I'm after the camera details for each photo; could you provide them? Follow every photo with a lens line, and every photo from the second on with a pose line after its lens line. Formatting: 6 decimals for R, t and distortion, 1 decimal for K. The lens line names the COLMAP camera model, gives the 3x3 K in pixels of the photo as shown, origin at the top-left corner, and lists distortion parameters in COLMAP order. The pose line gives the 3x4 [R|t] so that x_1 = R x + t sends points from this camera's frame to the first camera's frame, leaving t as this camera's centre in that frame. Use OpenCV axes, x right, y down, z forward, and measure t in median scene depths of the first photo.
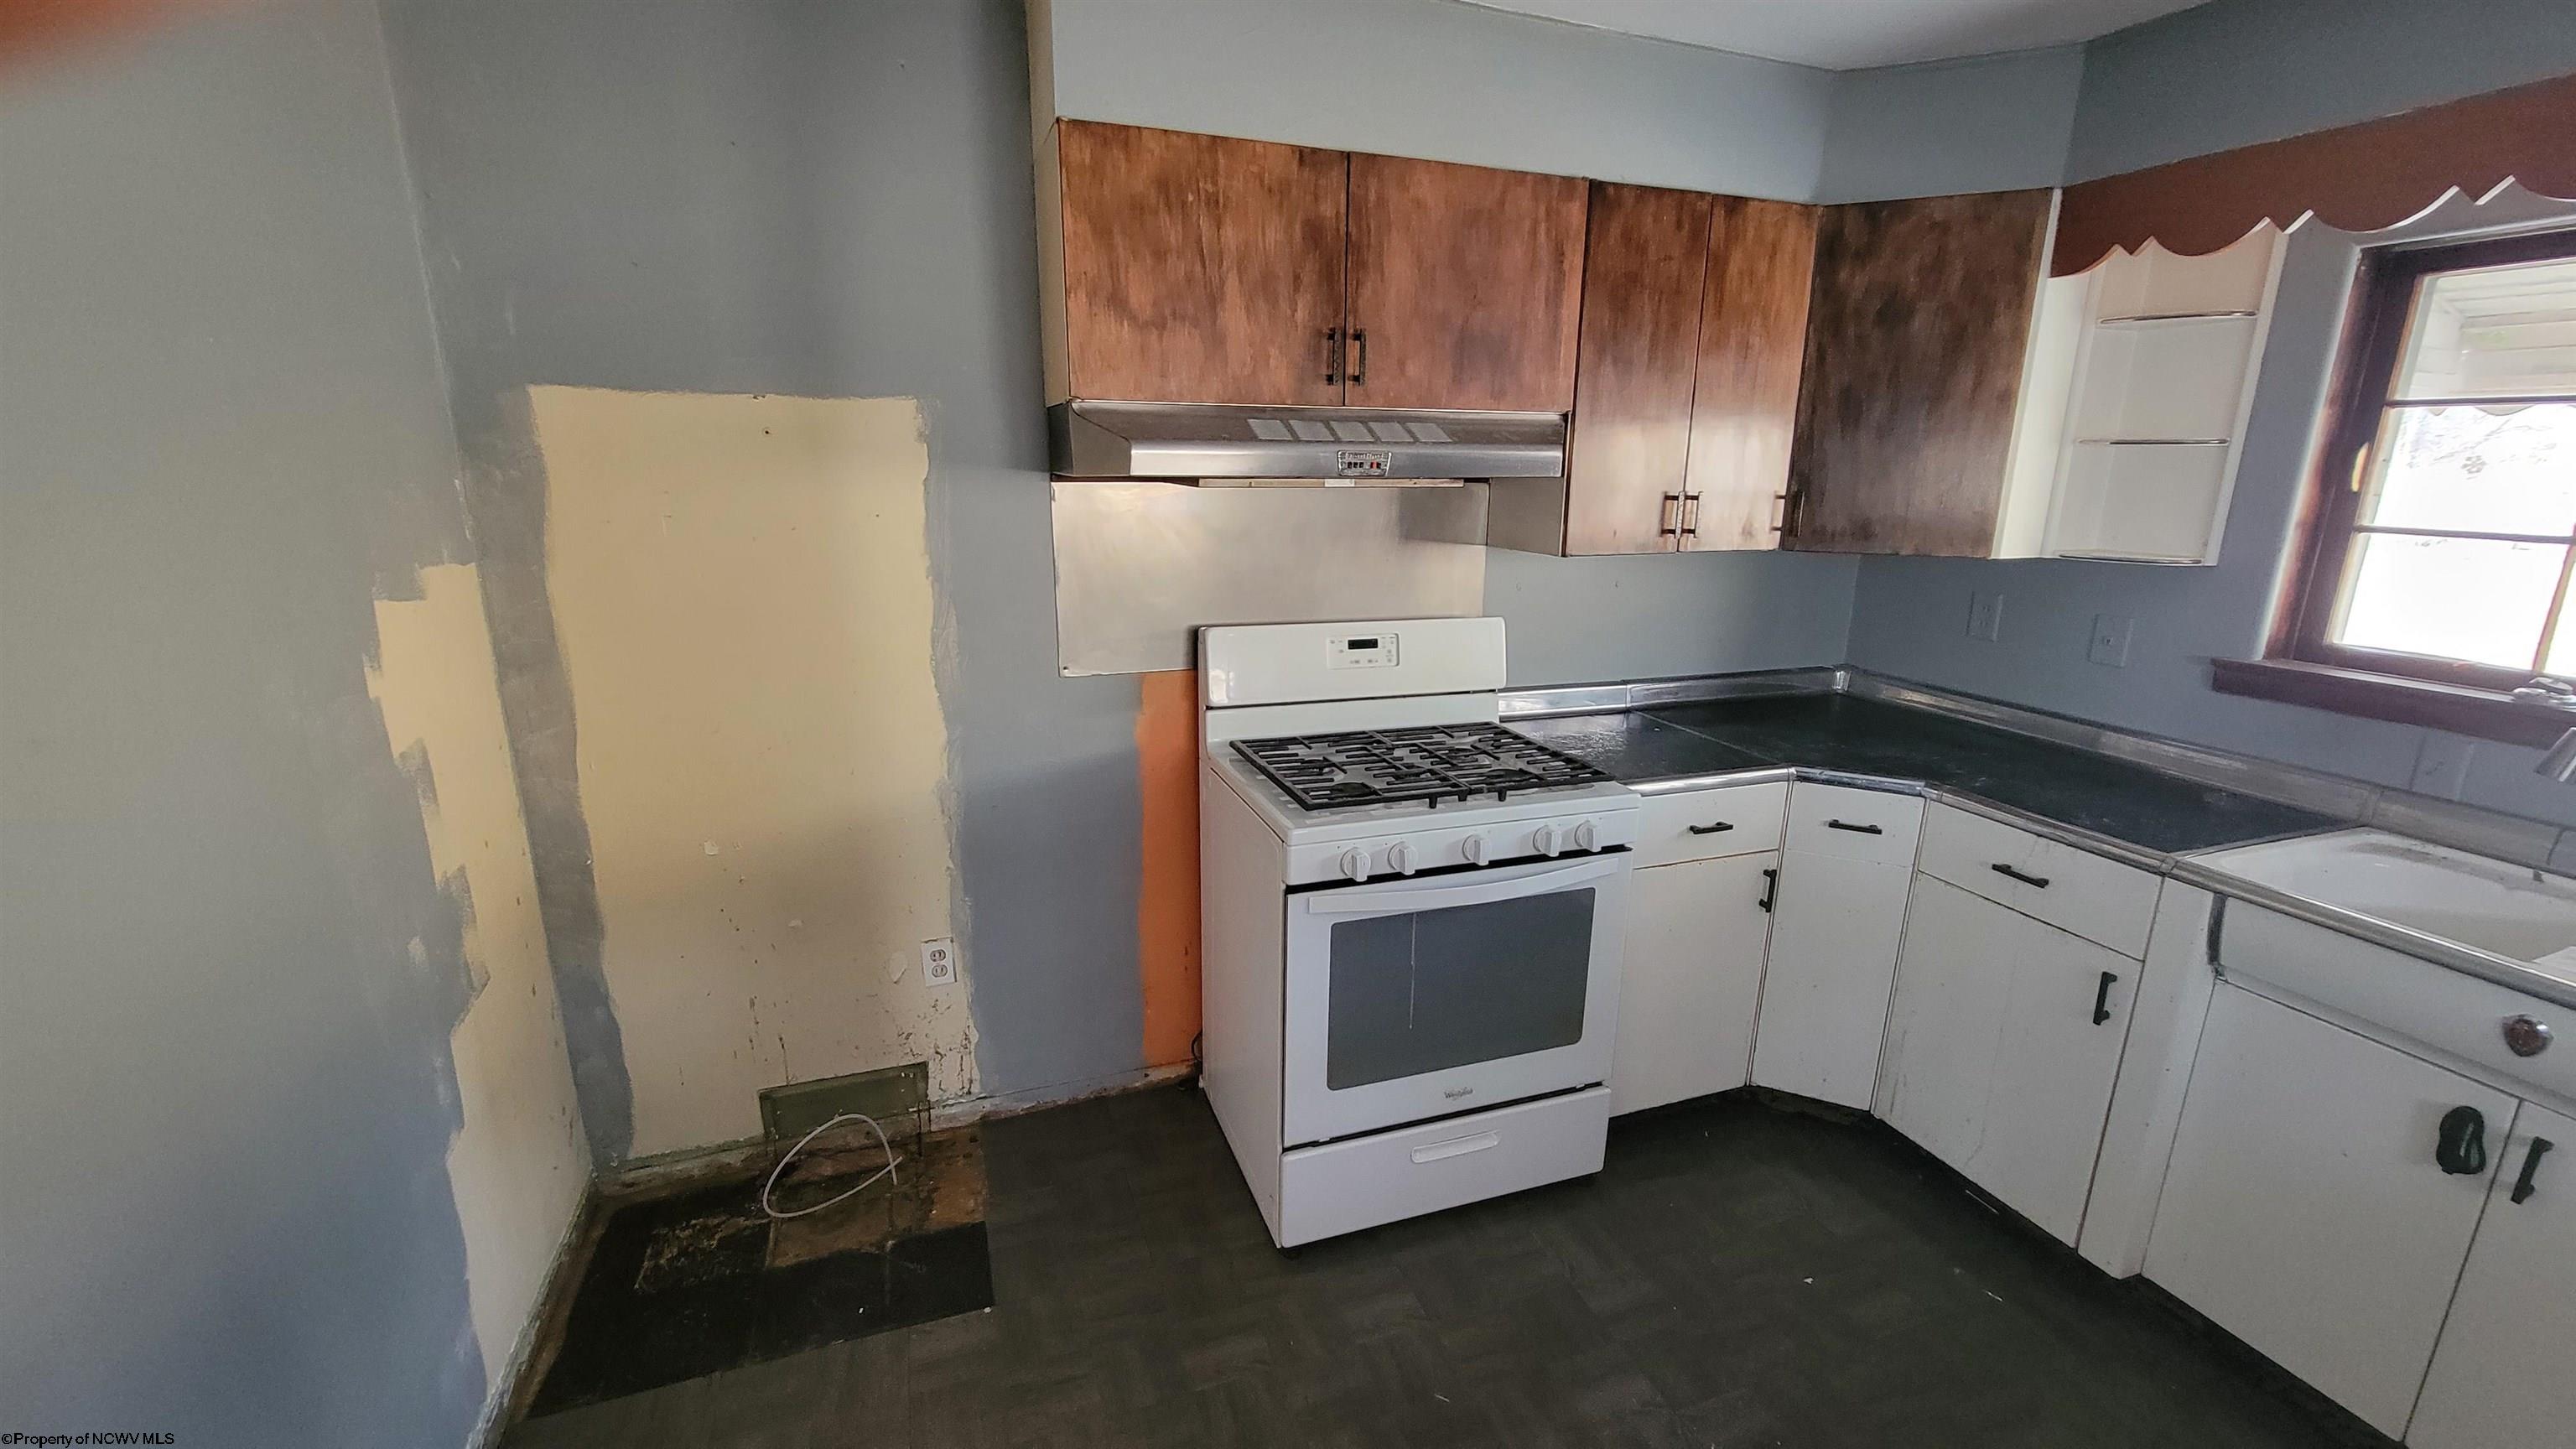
lens RADIAL K [[1045.1, 0, 1281.2], [0, 1045.1, 732.5], [0, 0, 1]] dist [-0.001155, -0.001027]
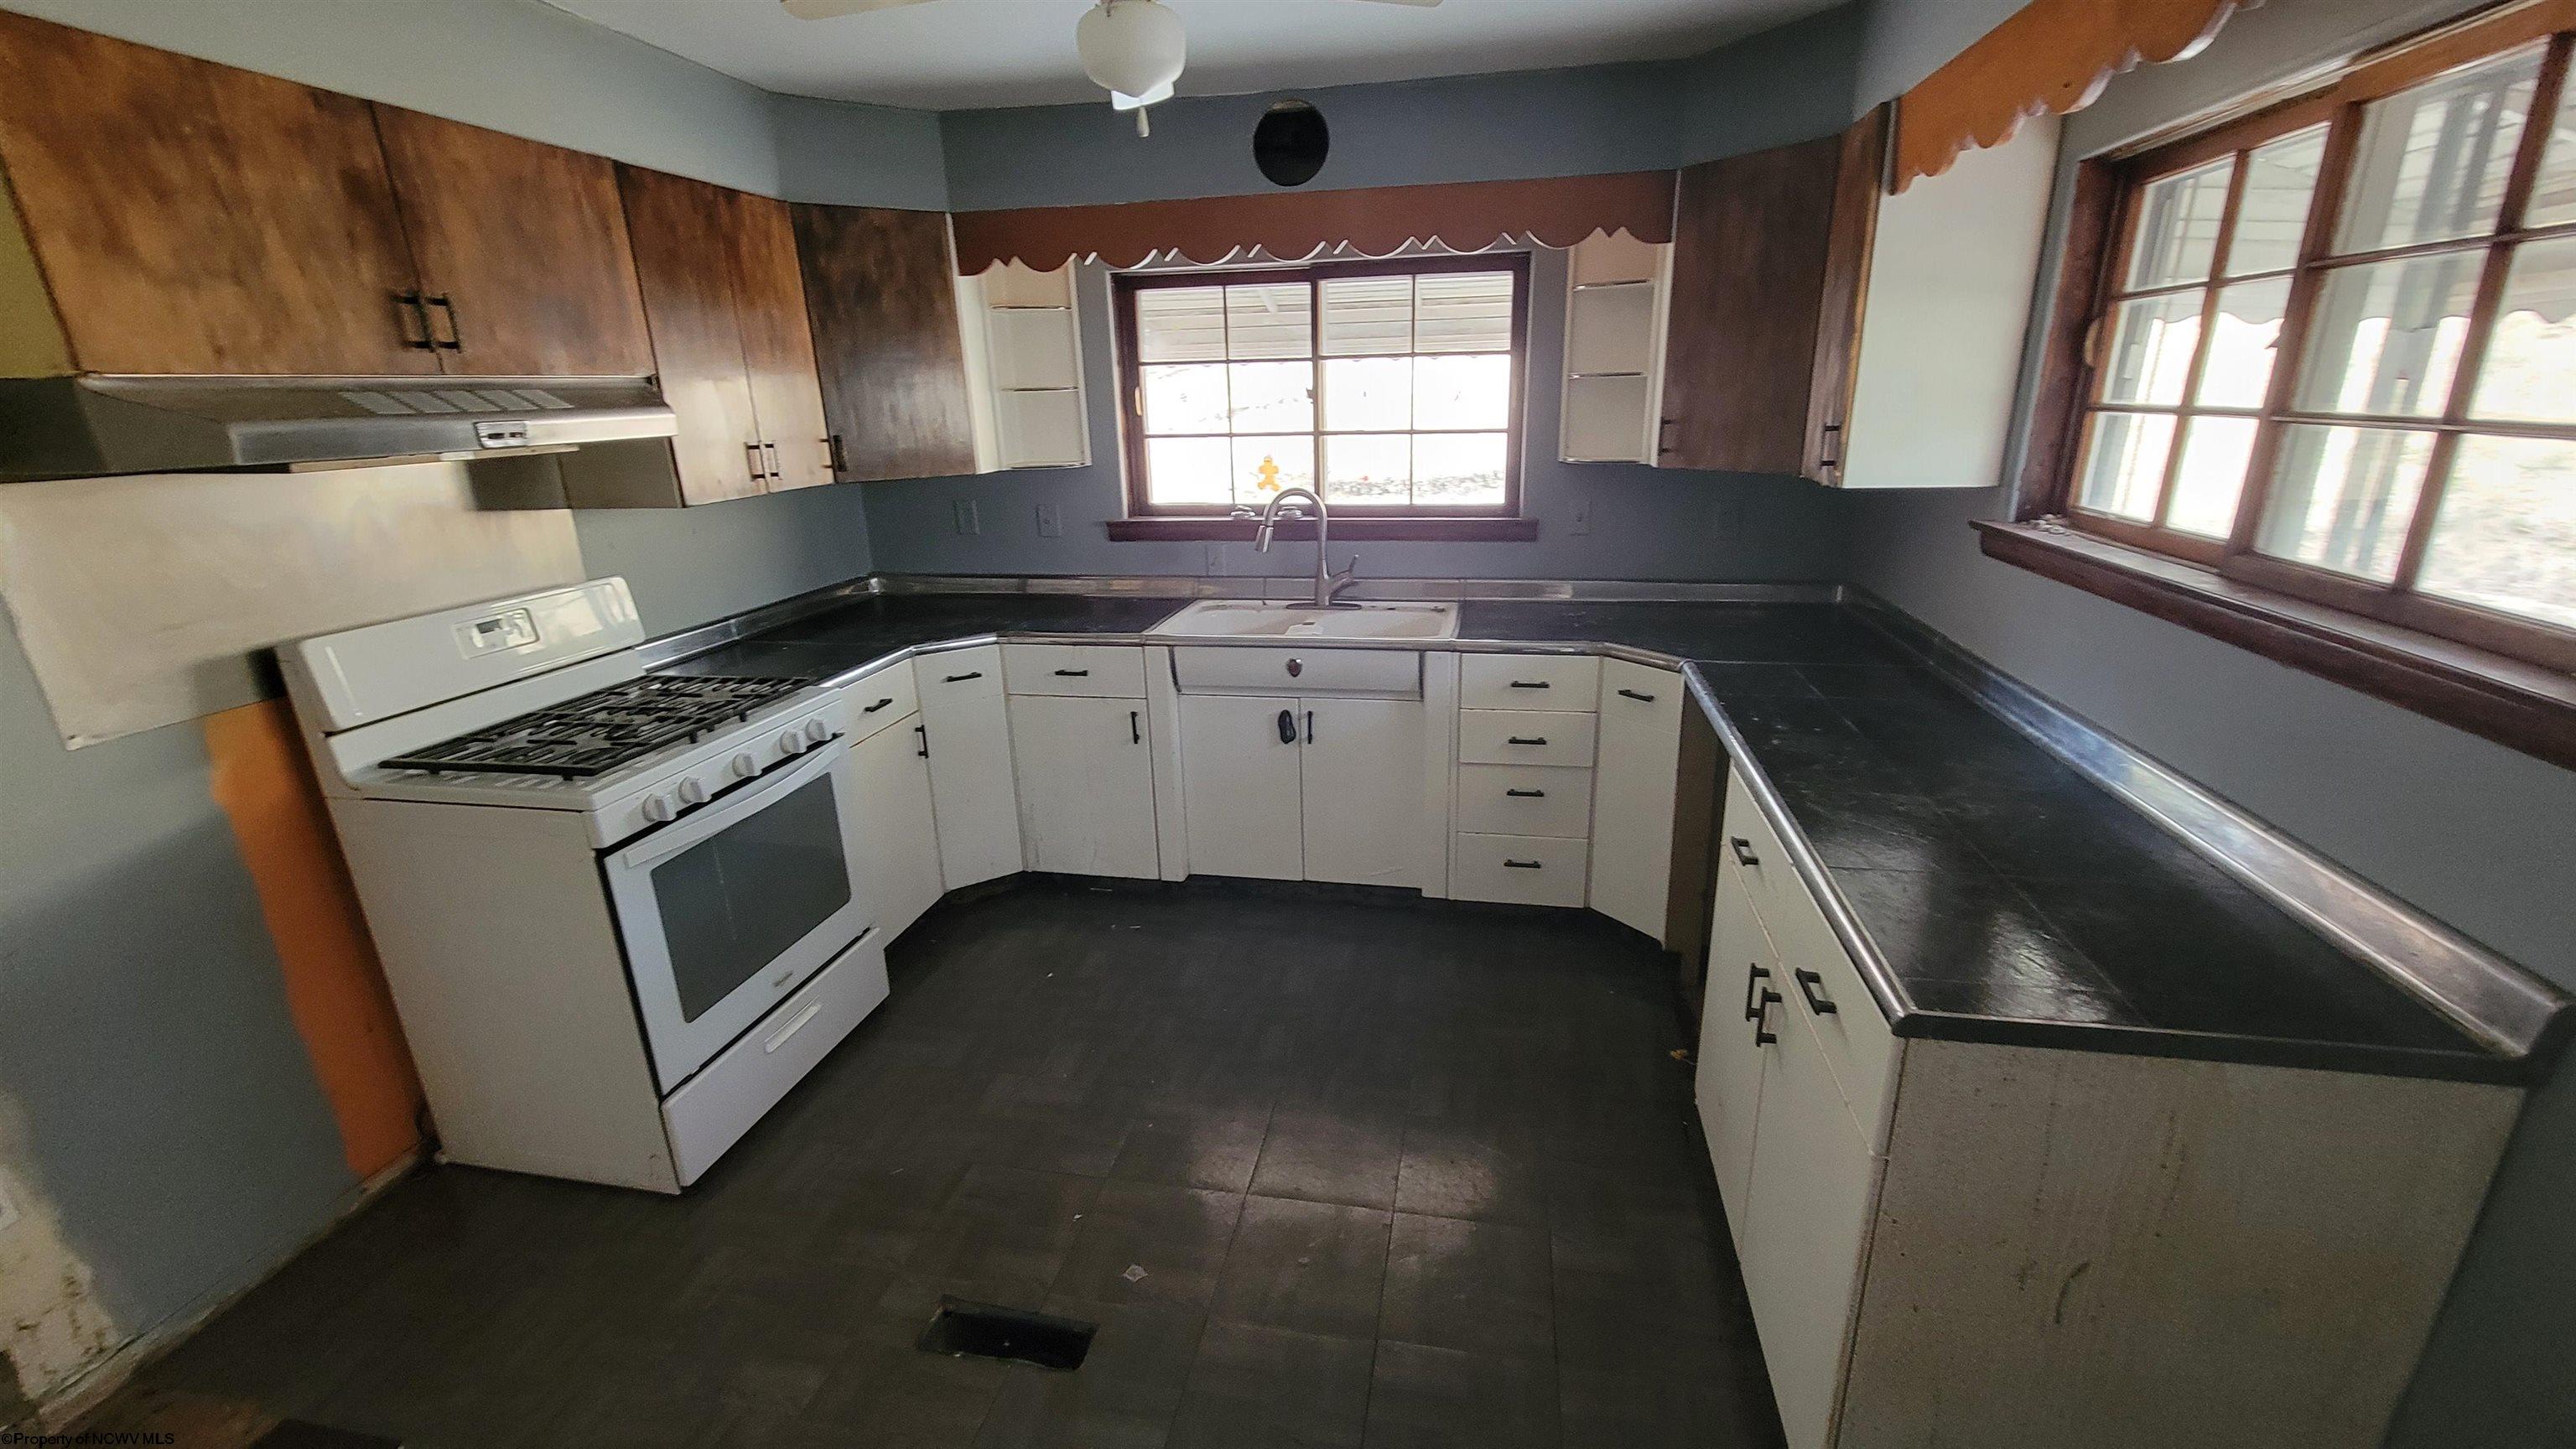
lens RADIAL K [[1045.1, 0, 1278.5], [0, 1045.1, 726.8], [0, 0, 1]] dist [-0.001155, -0.001027]
pose [[0.526180, -0.285066, 0.801169, -0.373899], [0.245523, 0.952942, 0.177817, 0.010596], [-0.814158, 0.103142, 0.571409, -0.123699]]
